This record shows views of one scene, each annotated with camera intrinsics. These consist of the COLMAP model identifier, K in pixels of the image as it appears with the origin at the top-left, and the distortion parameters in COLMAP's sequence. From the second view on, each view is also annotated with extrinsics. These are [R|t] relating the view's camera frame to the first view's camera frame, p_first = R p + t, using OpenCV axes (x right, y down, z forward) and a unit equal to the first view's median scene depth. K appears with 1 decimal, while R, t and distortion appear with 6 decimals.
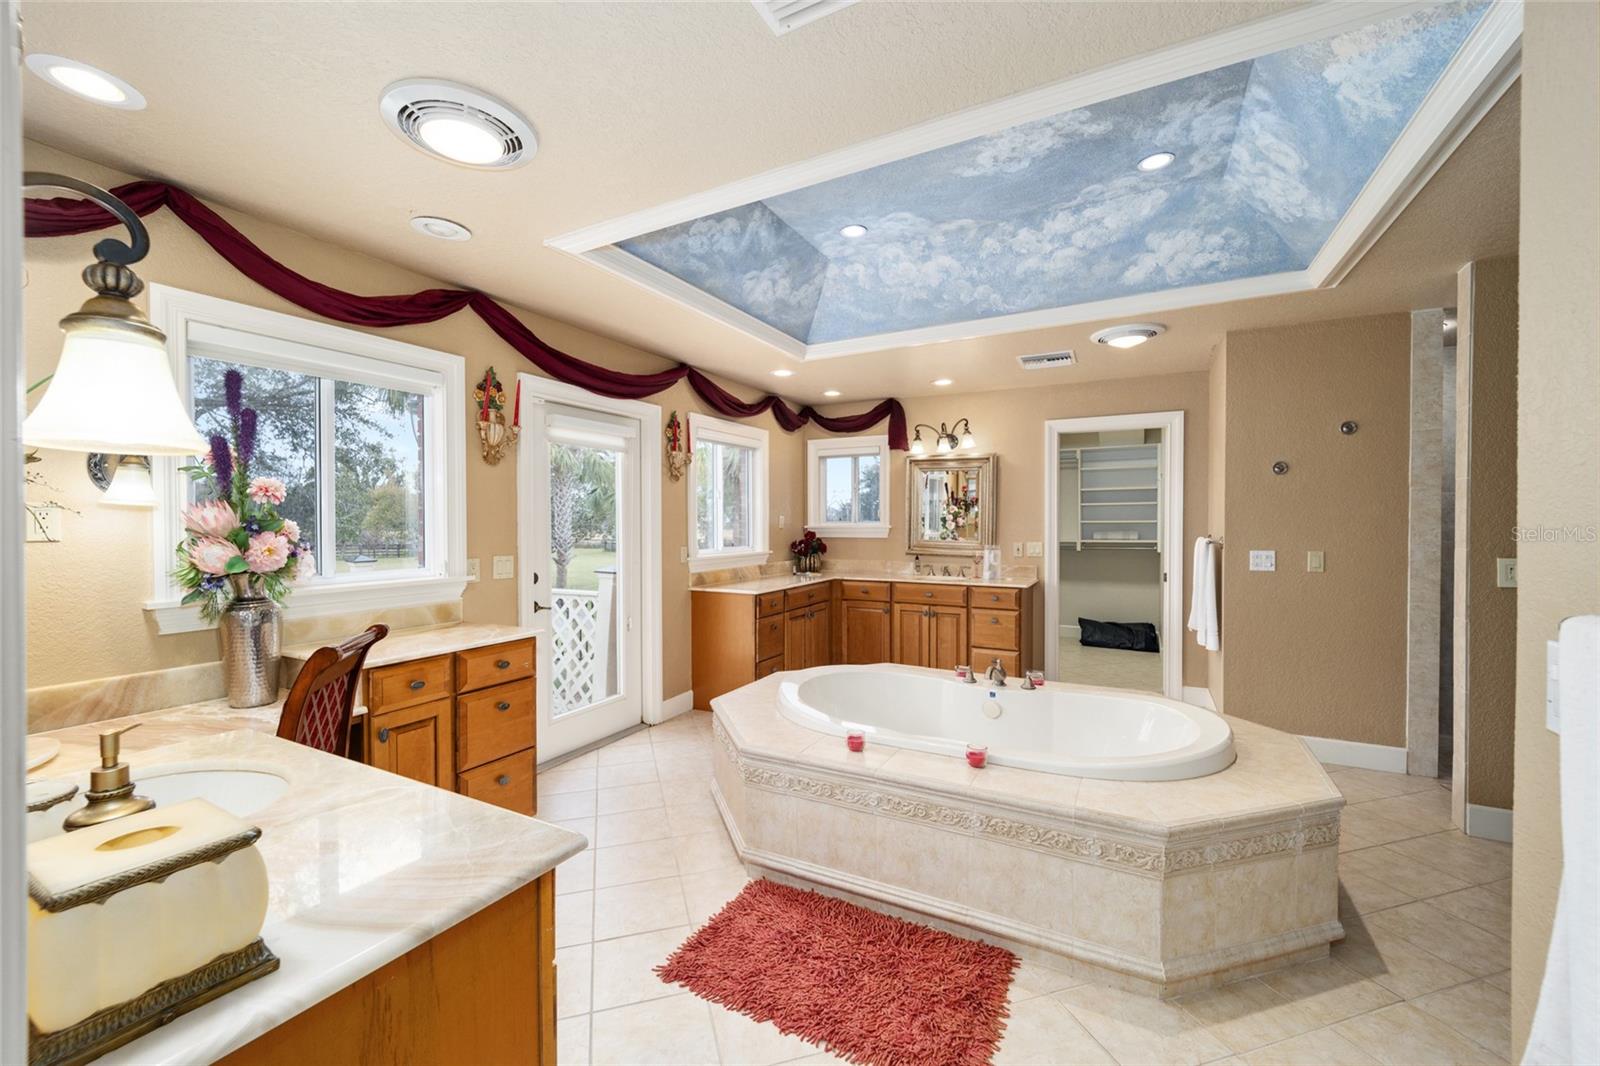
lens RADIAL K [[631.0, 0, 787.5], [0, 631.0, 528.7], [0, 0, 1]] dist [-0.003482, -0.002631]
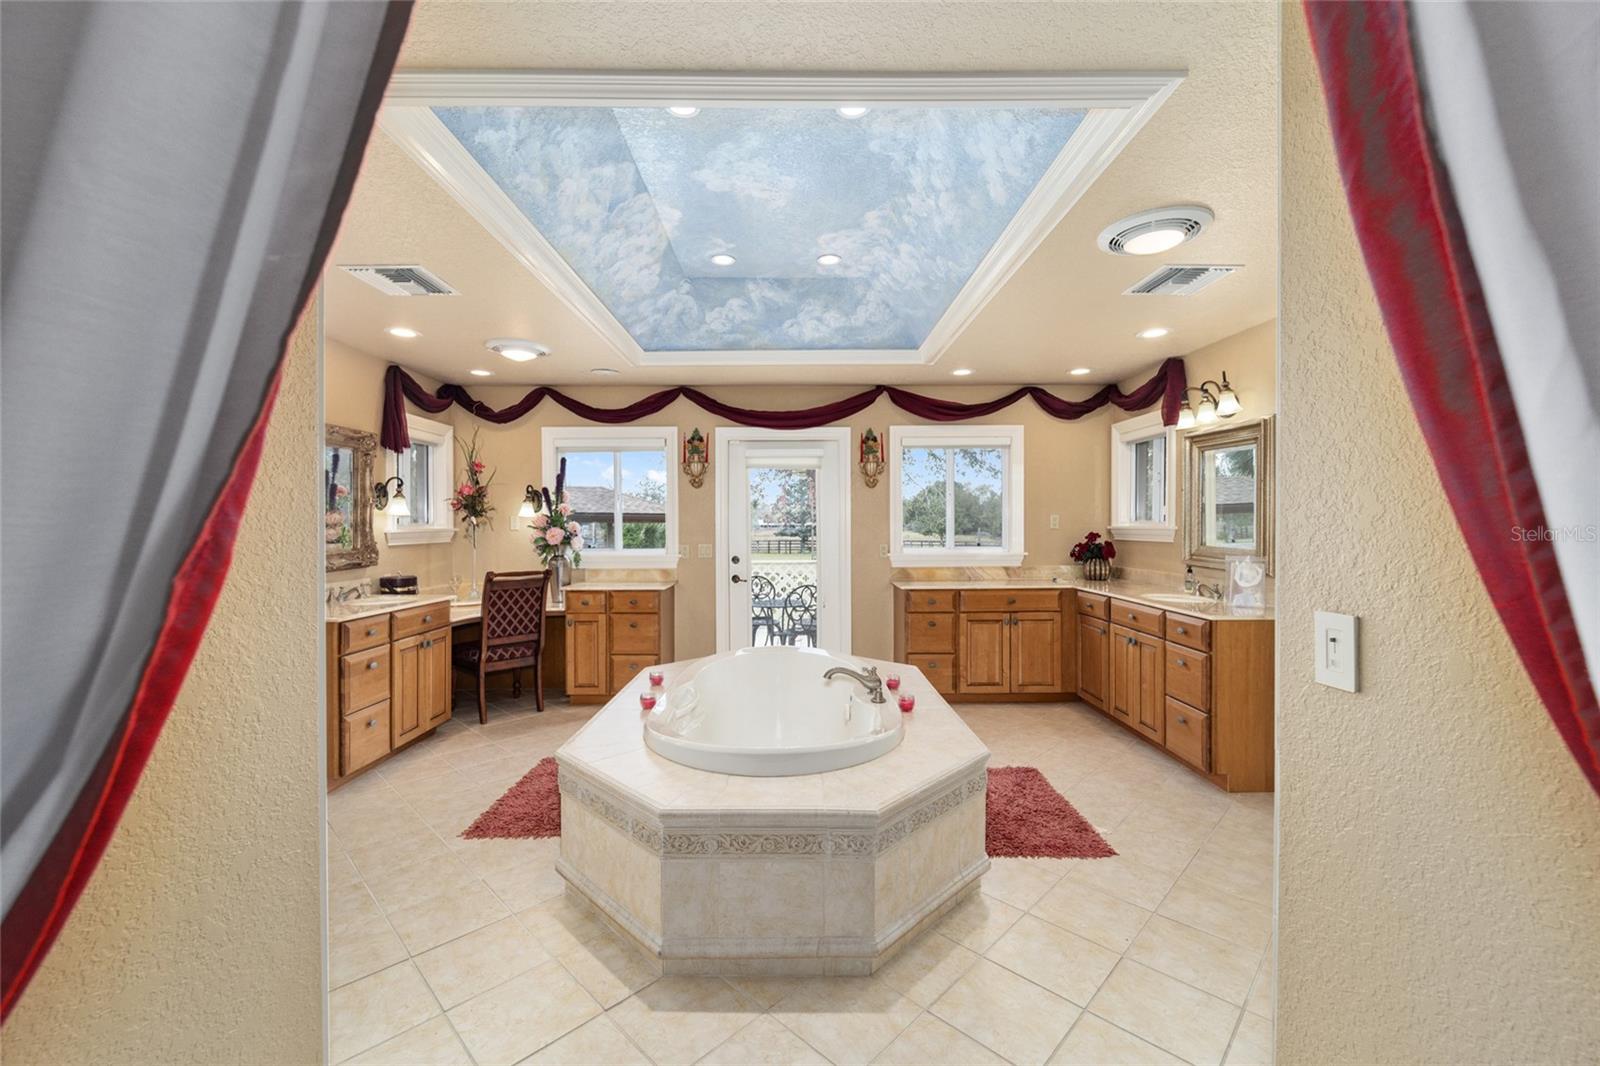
lens RADIAL K [[631.0, 0, 789.8], [0, 631.0, 526.0], [0, 0, 1]] dist [-0.003482, -0.002631]
pose [[0.488678, 0.002327, -0.872461, 0.964544], [-0.006959, 0.999975, -0.001231, -0.001705], [0.872437, 0.006673, 0.488682, 0.371776]]
